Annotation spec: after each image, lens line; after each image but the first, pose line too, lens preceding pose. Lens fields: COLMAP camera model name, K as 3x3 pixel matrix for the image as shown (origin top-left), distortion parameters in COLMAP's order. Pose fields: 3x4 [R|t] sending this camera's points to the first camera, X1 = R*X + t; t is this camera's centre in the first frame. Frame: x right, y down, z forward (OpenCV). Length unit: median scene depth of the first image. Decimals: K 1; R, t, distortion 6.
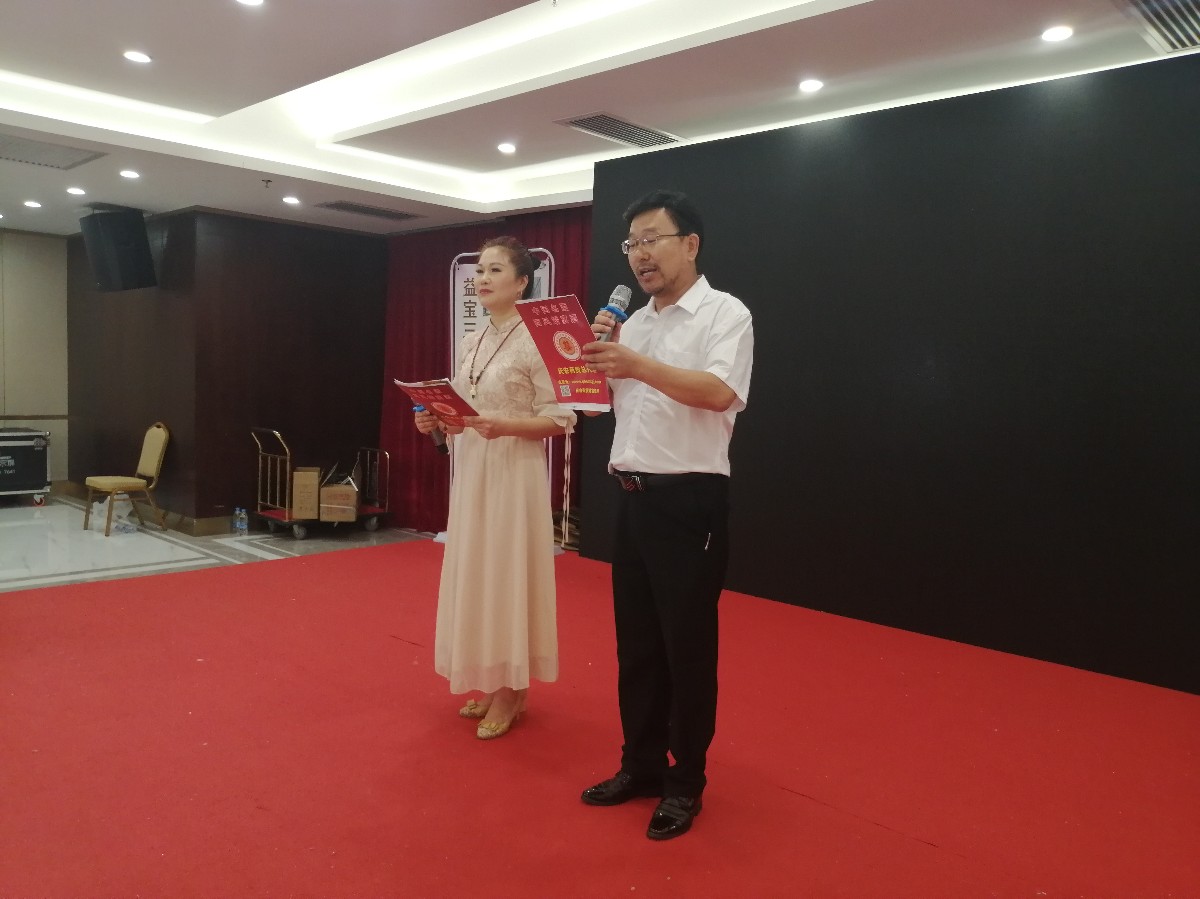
lens RADIAL K [[947.6, 0, 603.2], [0, 947.6, 452.9], [0, 0, 1]] dist [-0.013575, -0.009300]
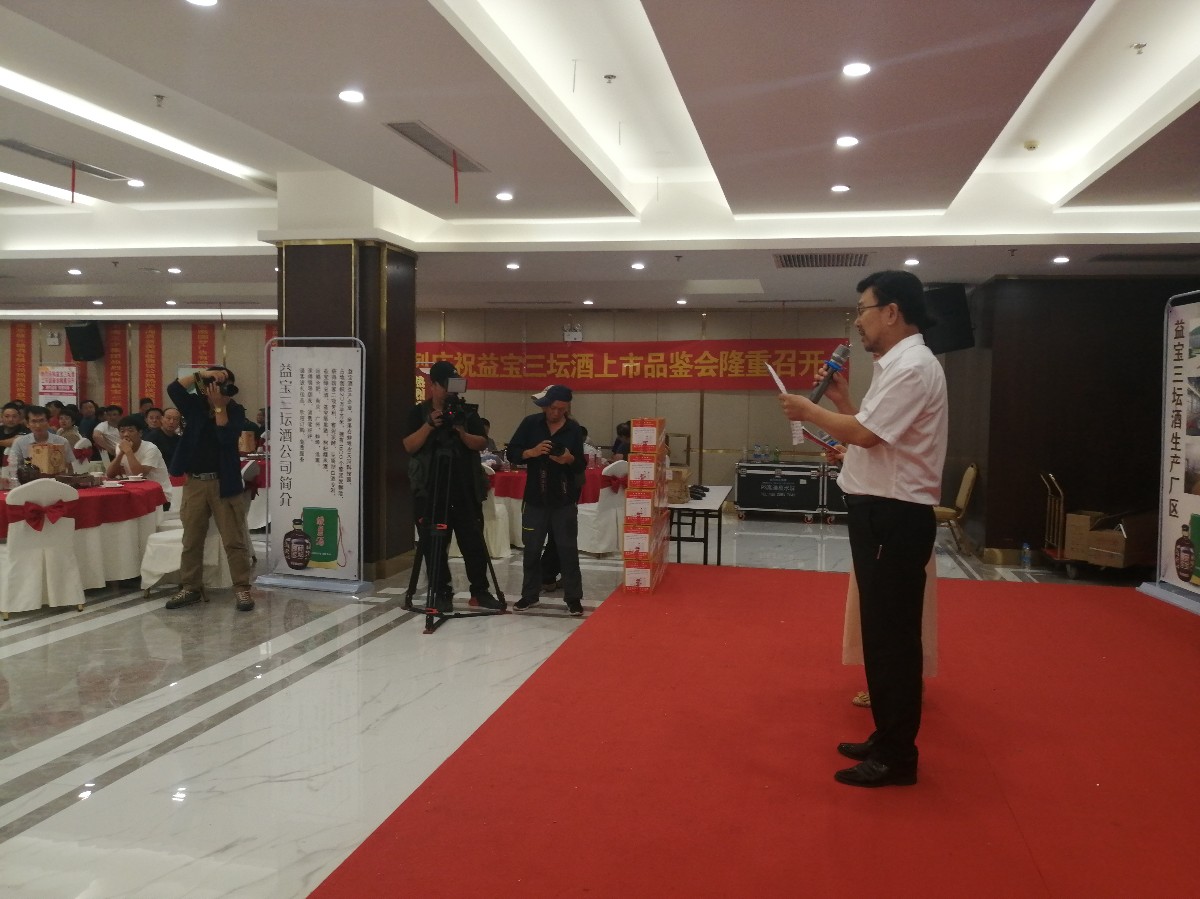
lens RADIAL K [[947.6, 0, 612.4], [0, 947.6, 441.6], [0, 0, 1]] dist [-0.013575, -0.009300]
pose [[0.516945, 0.013806, -0.855907, 0.377708], [-0.068437, 0.997336, -0.025247, 0.001788], [0.853278, 0.071627, 0.516513, 0.025732]]
